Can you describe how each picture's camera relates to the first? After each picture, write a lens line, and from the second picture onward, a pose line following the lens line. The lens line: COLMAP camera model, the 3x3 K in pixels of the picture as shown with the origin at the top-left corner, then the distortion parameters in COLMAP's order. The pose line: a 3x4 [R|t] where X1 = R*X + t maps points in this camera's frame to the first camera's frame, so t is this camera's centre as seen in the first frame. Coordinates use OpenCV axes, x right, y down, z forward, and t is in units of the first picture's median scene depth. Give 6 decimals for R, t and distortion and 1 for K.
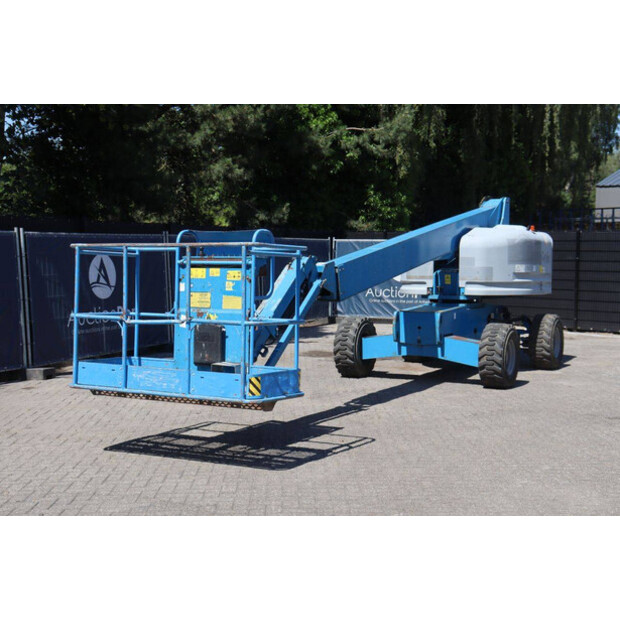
lens RADIAL K [[879.7, 0, 312.9], [0, 879.7, 311.6], [0, 0, 1]] dist [0.084836, 0.000000]
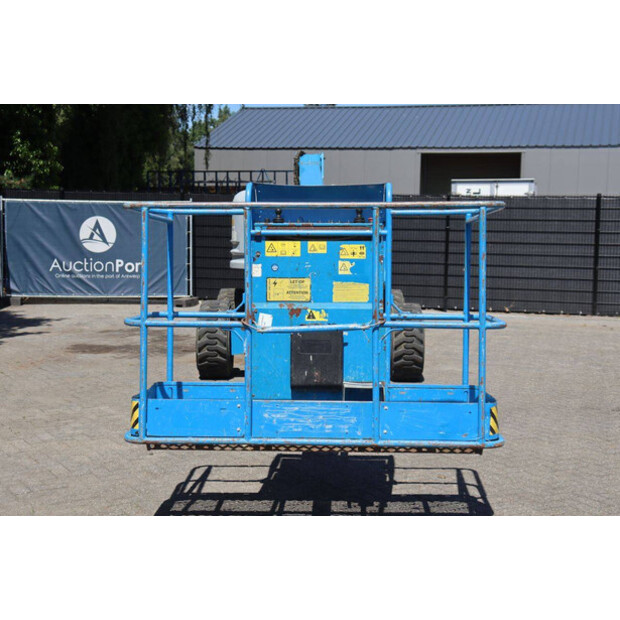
lens RADIAL K [[957.3, 0, 309.1], [0, 957.3, 313.5], [0, 0, 1]] dist [0.145141, 0.000000]
pose [[0.891398, -0.040781, 0.451384, -0.432568], [0.025959, 0.998903, 0.038983, -0.022650], [-0.452478, -0.023032, 0.891478, 0.352626]]
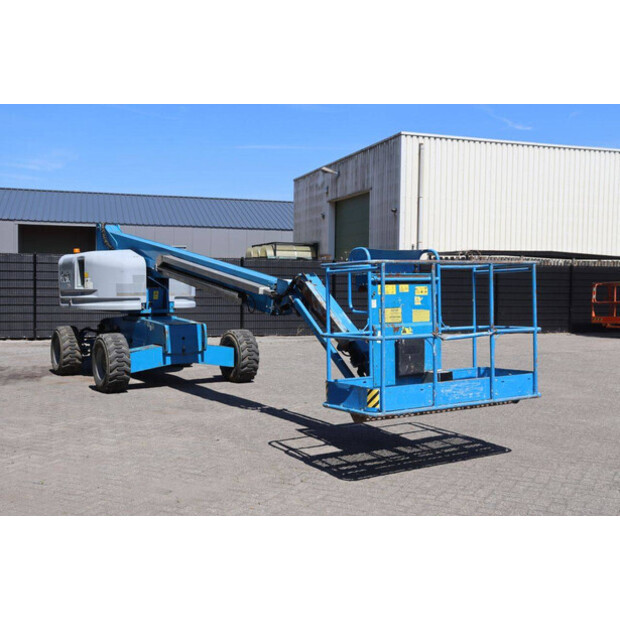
lens RADIAL K [[678.2, 0, 307.5], [0, 678.2, 308.0], [0, 0, 1]] dist [0.010470, 0.000000]
pose [[0.512816, -0.040742, 0.857531, -0.852058], [0.054581, 0.998400, 0.014794, -0.038434], [-0.856761, 0.039218, 0.514220, 0.663693]]
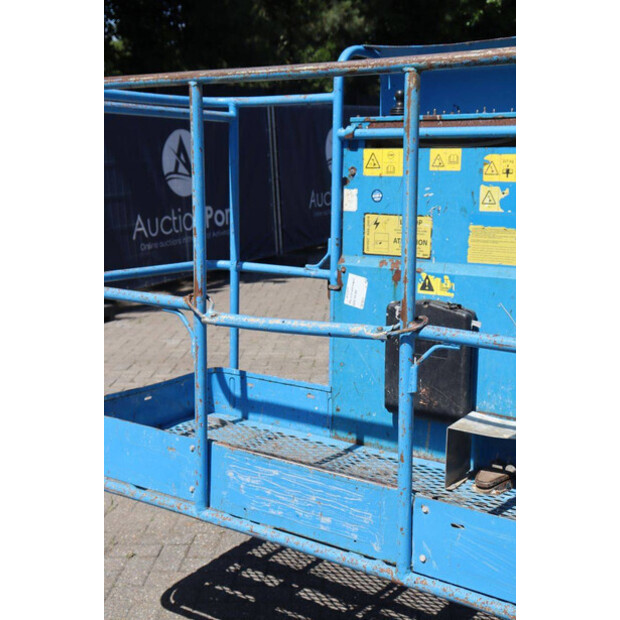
lens RADIAL K [[879.7, 0, 313.9], [0, 879.7, 306.8], [0, 0, 1]] dist [0.084836, 0.000000]
pose [[0.994530, 0.006603, -0.104247, -0.123734], [0.006712, 0.991898, 0.126860, -0.030527], [0.104240, -0.126866, 0.986427, 0.617540]]
